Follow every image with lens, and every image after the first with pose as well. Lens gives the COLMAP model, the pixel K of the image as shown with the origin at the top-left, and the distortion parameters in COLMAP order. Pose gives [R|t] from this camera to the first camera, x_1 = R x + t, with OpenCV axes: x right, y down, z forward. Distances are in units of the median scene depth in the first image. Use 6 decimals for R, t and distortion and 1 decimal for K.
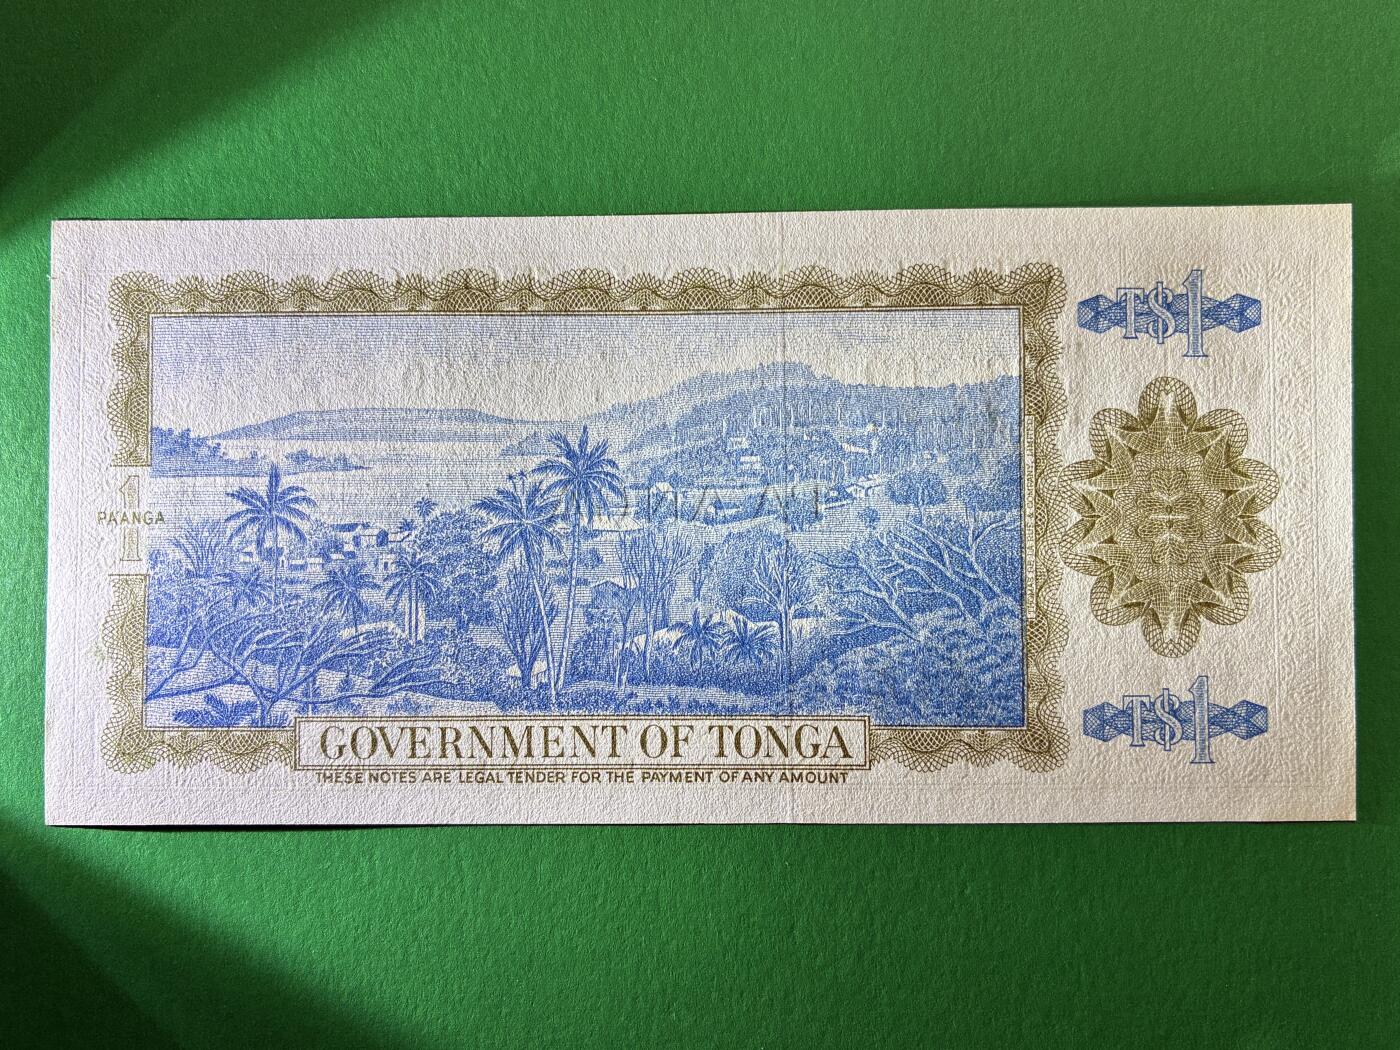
lens RADIAL K [[1053.0, 0, 756.1], [0, 1053.0, 550.4], [0, 0, 1]] dist [-0.026788, 0.025879]
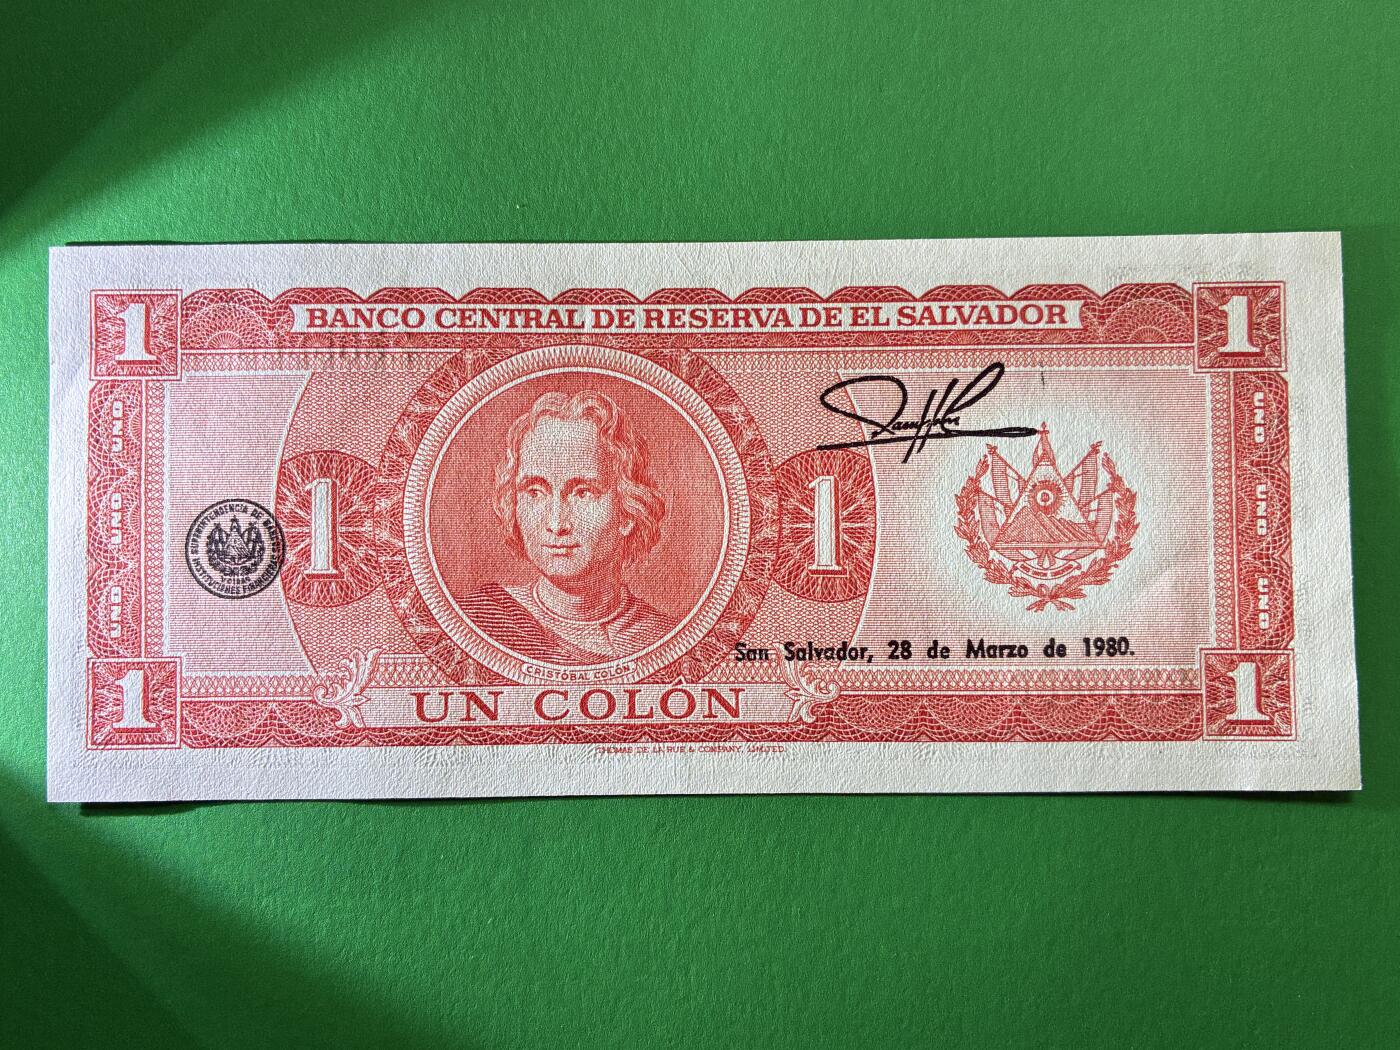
lens RADIAL K [[1053.0, 0, 707.7], [0, 1053.0, 542.3], [0, 0, 1]] dist [-0.026788, 0.025879]
pose [[0.998795, 0.049061, 0.001612, -0.366578], [-0.049066, 0.998790, 0.003297, -0.138807], [-0.001448, -0.003372, 0.999993, -0.043727]]
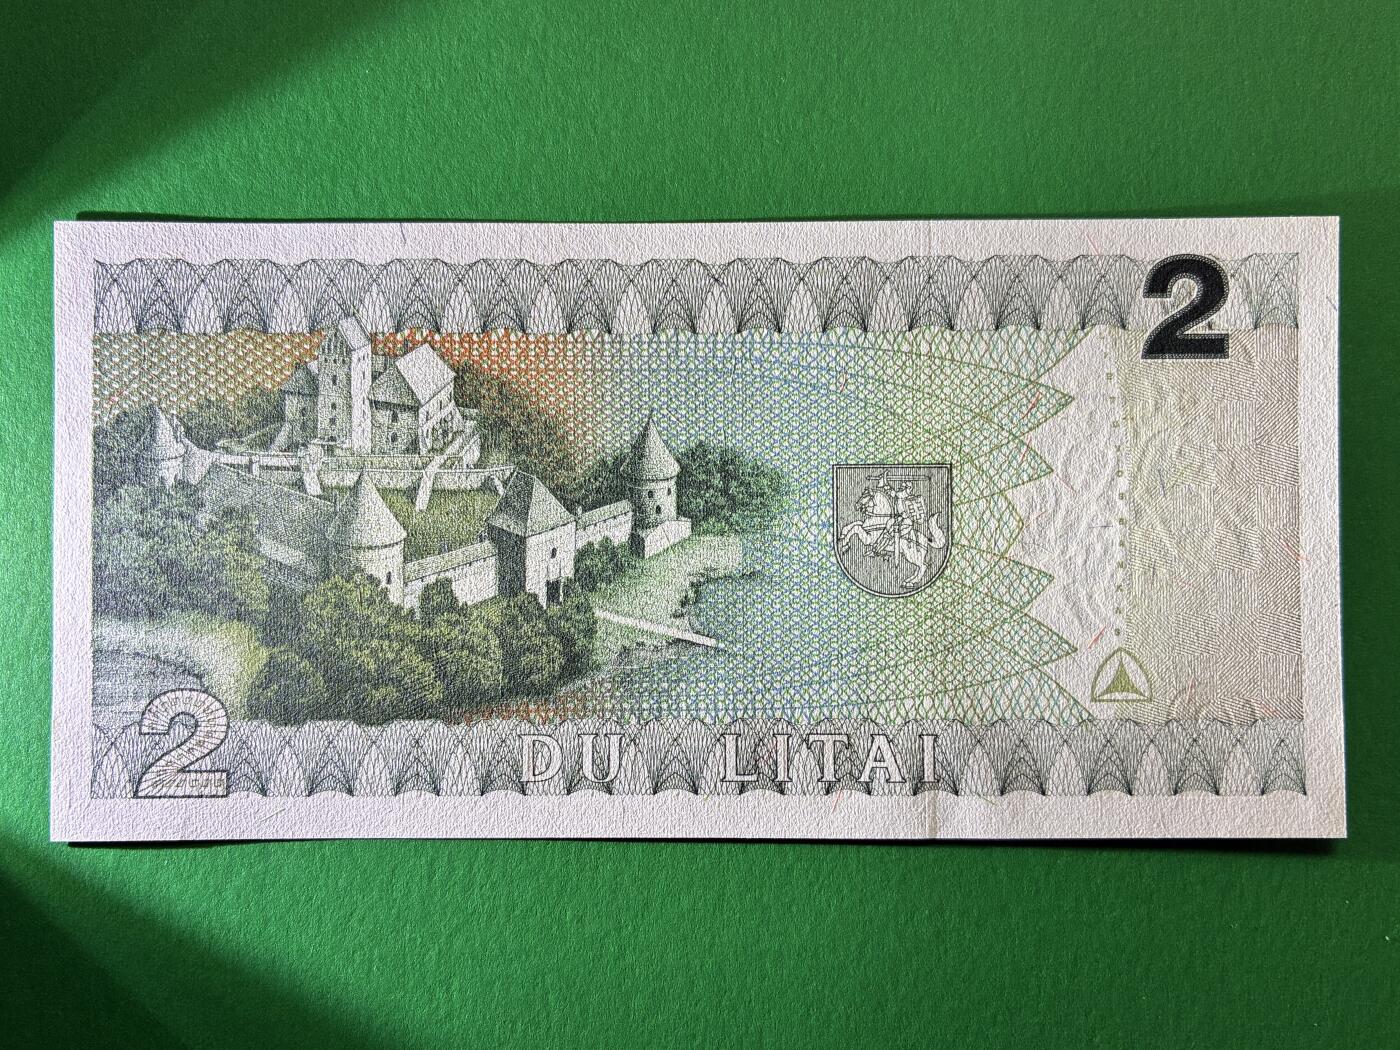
lens RADIAL K [[1053.0, 0, 726.5], [0, 1053.0, 541.0], [0, 0, 1]] dist [-0.026788, 0.025879]
pose [[0.999486, 0.028571, 0.014544, -0.148024], [-0.028697, 0.999552, 0.008544, -0.111364], [-0.014293, -0.008957, 0.999858, 0.084229]]
